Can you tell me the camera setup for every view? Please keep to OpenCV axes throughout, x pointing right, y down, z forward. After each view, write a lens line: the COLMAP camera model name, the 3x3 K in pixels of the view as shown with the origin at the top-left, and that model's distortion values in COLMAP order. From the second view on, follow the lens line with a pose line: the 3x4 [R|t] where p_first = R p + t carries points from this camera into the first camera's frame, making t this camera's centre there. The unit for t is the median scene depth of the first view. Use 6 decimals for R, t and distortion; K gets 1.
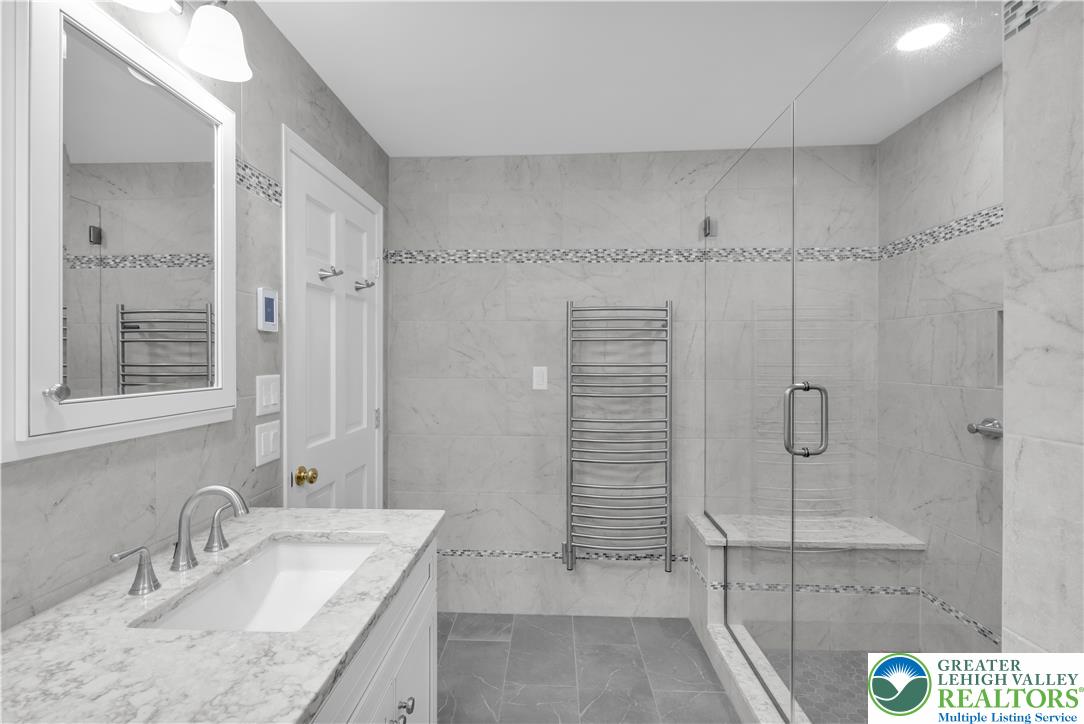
lens RADIAL K [[488.1, 0, 518.9], [0, 488.1, 359.6], [0, 0, 1]] dist [-0.000936, -0.000133]
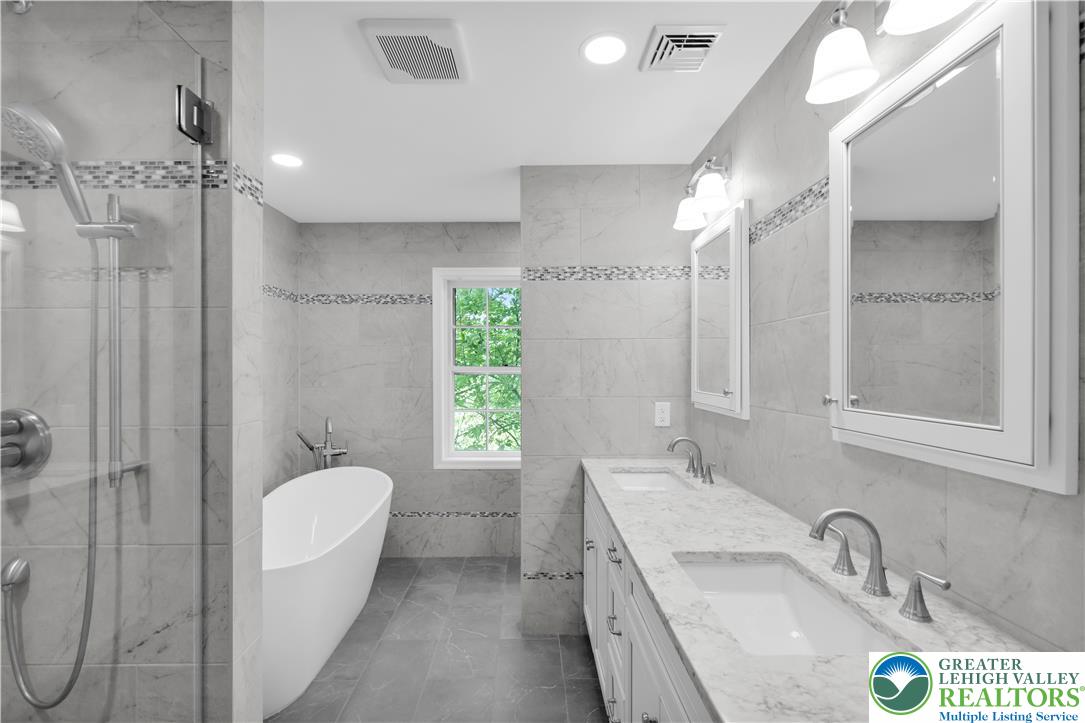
lens RADIAL K [[468.8, 0, 530.1], [0, 468.8, 363.4], [0, 0, 1]] dist [0.001080, 0.000352]
pose [[-0.996807, 0.003555, -0.079772, 0.098936], [0.003657, 0.999993, -0.001133, -0.045087], [0.079768, -0.001421, -0.996812, 2.090558]]
